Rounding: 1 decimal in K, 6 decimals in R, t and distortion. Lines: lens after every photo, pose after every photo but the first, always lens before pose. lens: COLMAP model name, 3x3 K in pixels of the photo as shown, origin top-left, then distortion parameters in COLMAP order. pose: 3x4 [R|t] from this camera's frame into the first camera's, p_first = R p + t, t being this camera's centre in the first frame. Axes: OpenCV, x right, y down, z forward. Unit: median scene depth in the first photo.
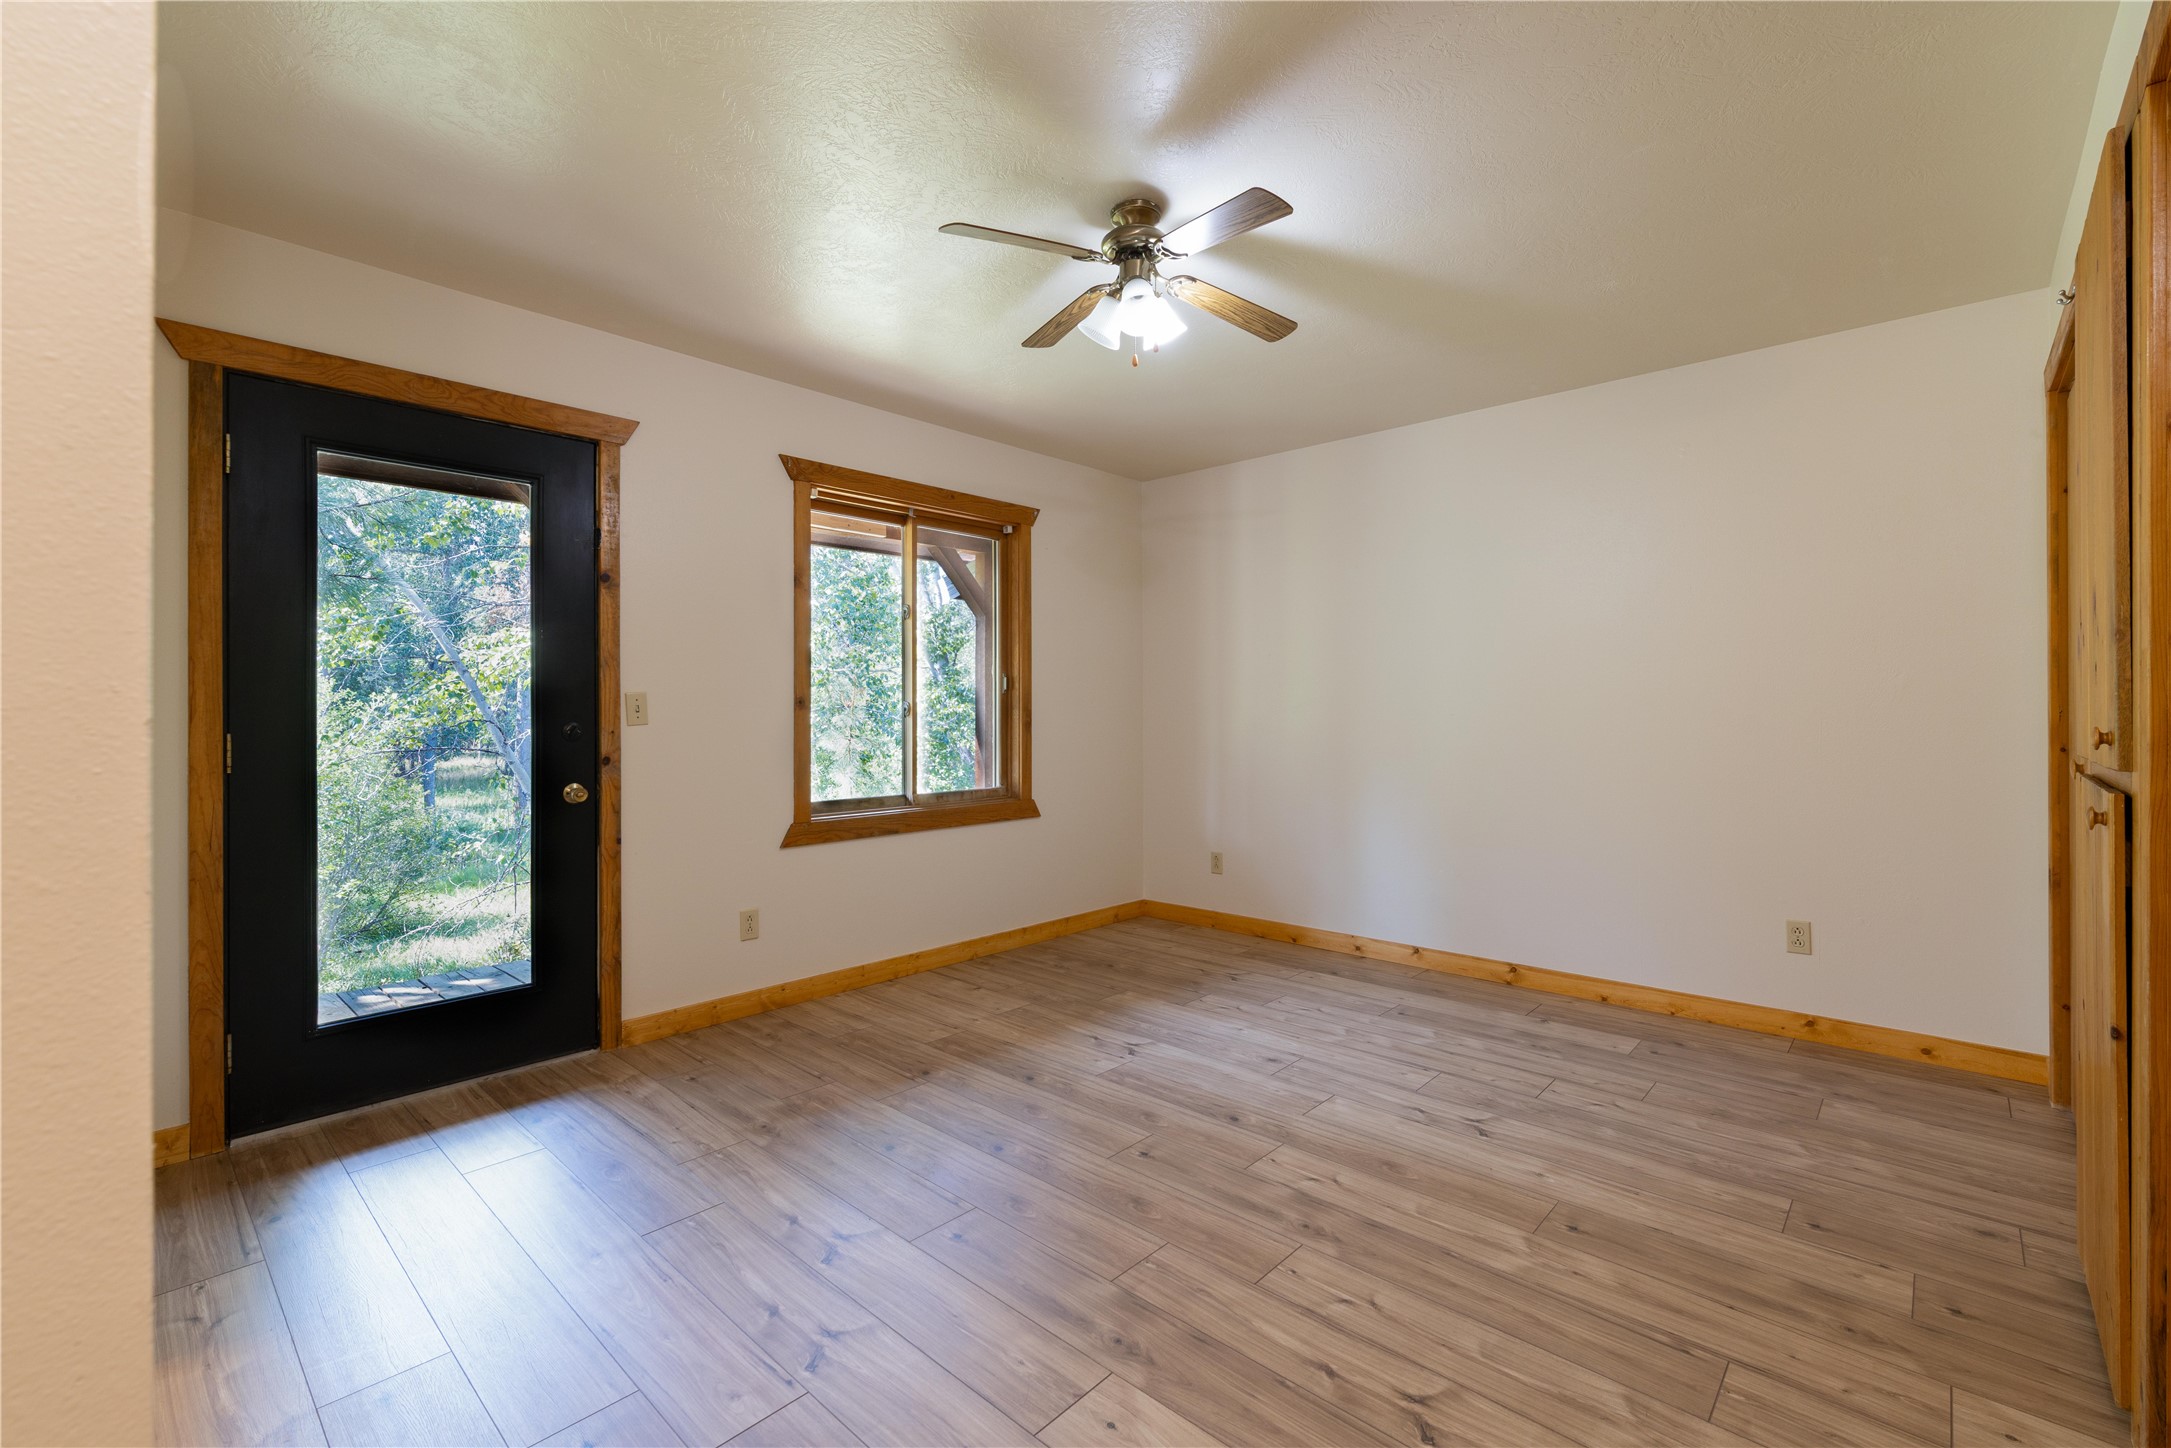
lens RADIAL K [[932.7, 0, 1085.5], [0, 932.7, 724.0], [0, 0, 1]] dist [-0.000039, 0.000055]
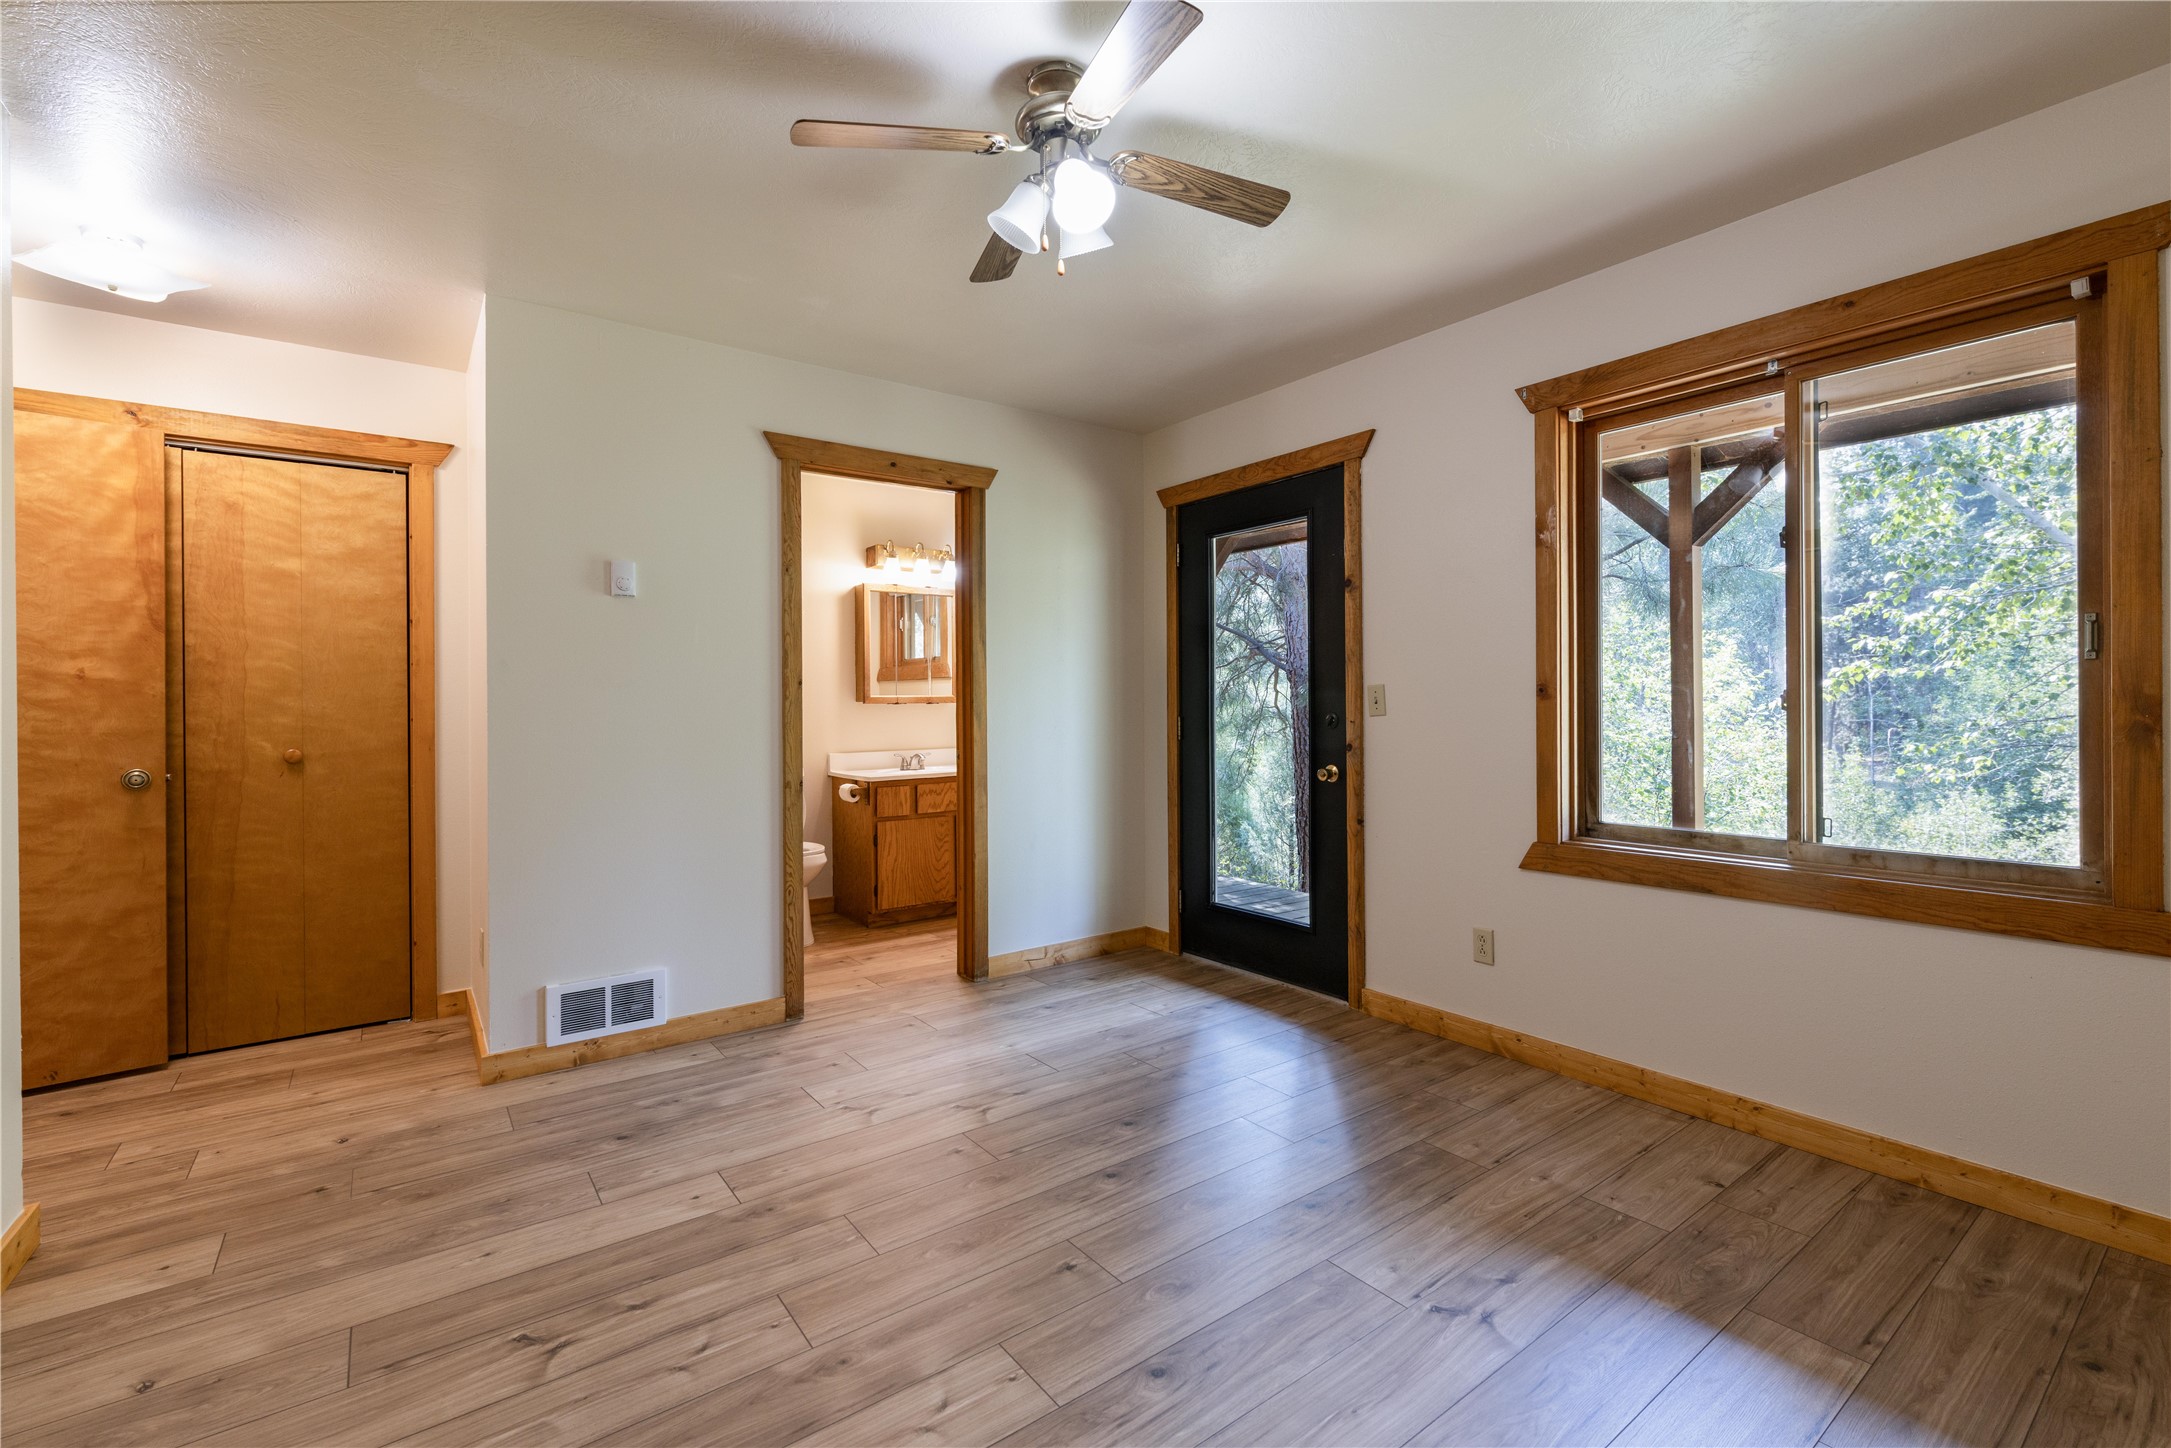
lens RADIAL K [[949.2, 0, 1083.4], [0, 949.2, 702.4], [0, 0, 1]] dist [-0.001519, 0.001110]
pose [[-0.189910, 0.002307, -0.981799, 0.660790], [-0.006486, 0.999972, 0.003605, -0.015713], [0.981780, 0.007053, -0.189890, 0.904628]]
